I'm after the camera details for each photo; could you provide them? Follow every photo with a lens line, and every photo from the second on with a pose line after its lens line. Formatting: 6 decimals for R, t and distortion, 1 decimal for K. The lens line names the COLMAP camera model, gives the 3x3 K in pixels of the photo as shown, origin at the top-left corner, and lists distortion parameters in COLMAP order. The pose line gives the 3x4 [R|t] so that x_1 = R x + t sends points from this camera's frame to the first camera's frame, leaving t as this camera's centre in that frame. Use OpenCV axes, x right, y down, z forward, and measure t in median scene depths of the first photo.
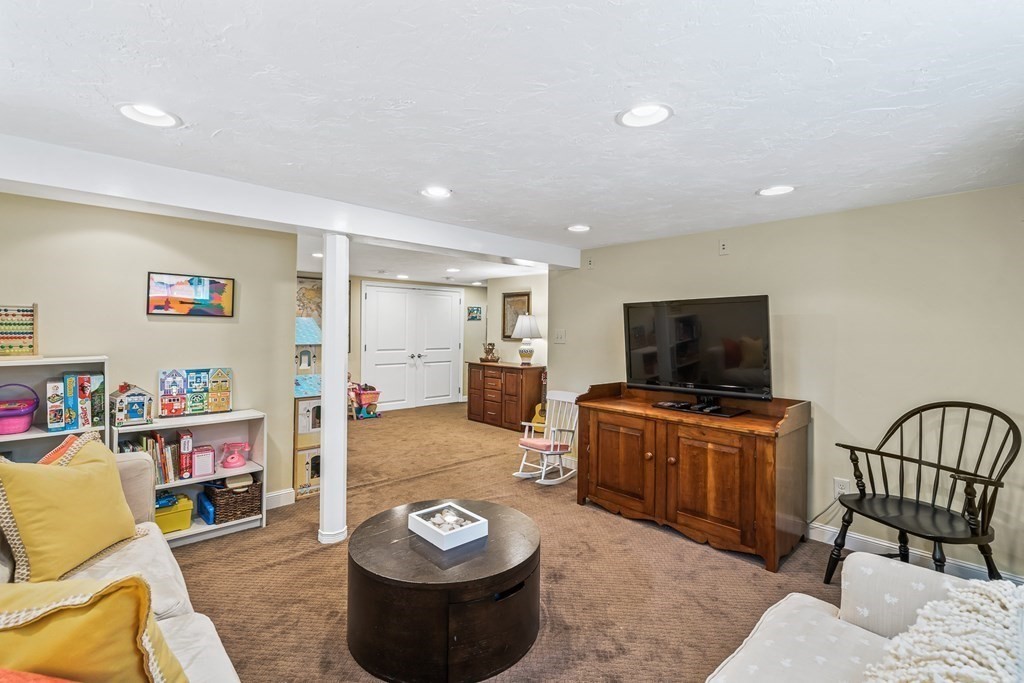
lens RADIAL K [[460.5, 0, 513.0], [0, 460.5, 327.3], [0, 0, 1]] dist [-0.032763, -0.000143]
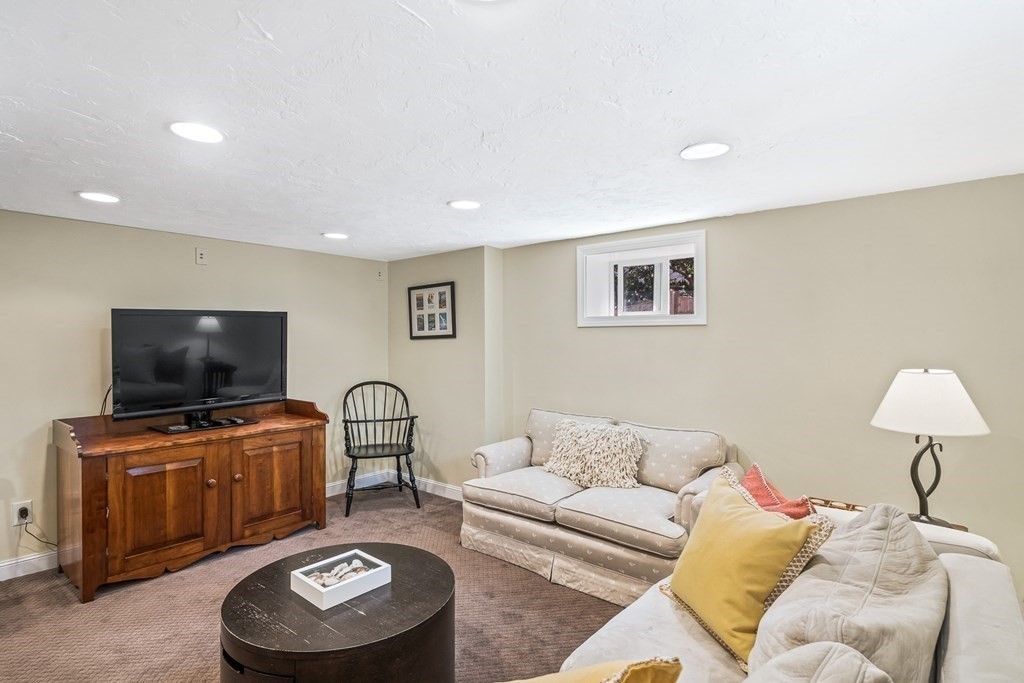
lens RADIAL K [[530.1, 0, 510.7], [0, 530.1, 336.6], [0, 0, 1]] dist [-0.000434, -0.000020]
pose [[-0.124380, -0.011011, 0.992174, -0.885414], [-0.004266, 0.999935, 0.010562, -0.024346], [-0.992226, -0.002918, -0.124419, 0.591845]]
